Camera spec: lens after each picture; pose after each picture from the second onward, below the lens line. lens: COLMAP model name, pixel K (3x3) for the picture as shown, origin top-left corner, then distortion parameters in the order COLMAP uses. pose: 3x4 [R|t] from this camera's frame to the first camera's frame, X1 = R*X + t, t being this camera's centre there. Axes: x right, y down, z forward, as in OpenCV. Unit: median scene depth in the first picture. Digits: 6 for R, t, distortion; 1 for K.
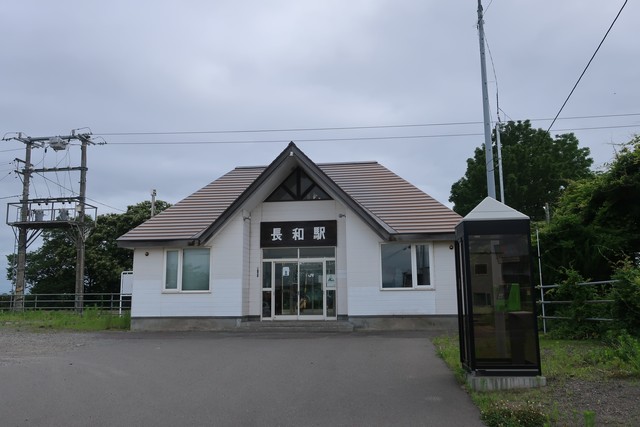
lens RADIAL K [[502.9, 0, 320.0], [0, 502.9, 213.5], [0, 0, 1]] dist [-0.006060, 0.005065]
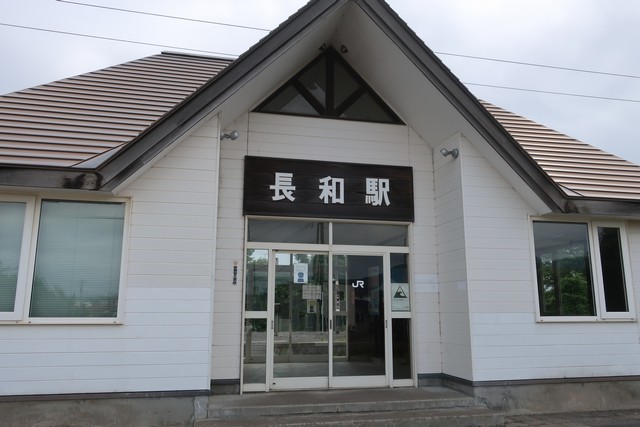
lens RADIAL K [[502.9, 0, 320.0], [0, 502.9, 213.5], [0, 0, 1]] dist [-0.006060, 0.005065]
pose [[0.942253, 0.074609, 0.326485, -0.199821], [-0.066801, 0.997150, -0.035077, 0.079082], [-0.328172, 0.011242, 0.944551, 0.594322]]
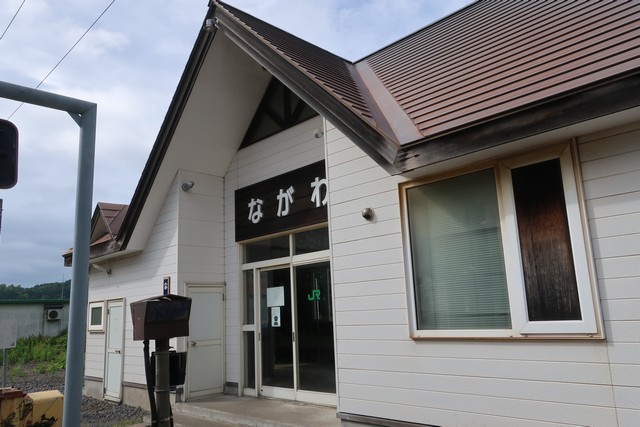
lens RADIAL K [[502.9, 0, 320.0], [0, 502.9, 213.5], [0, 0, 1]] dist [-0.006060, 0.005065]
pose [[0.781572, -0.145376, -0.606639, 0.252543], [0.140964, 0.988471, -0.055266, 0.080971], [0.607679, -0.042320, 0.793054, 0.676751]]
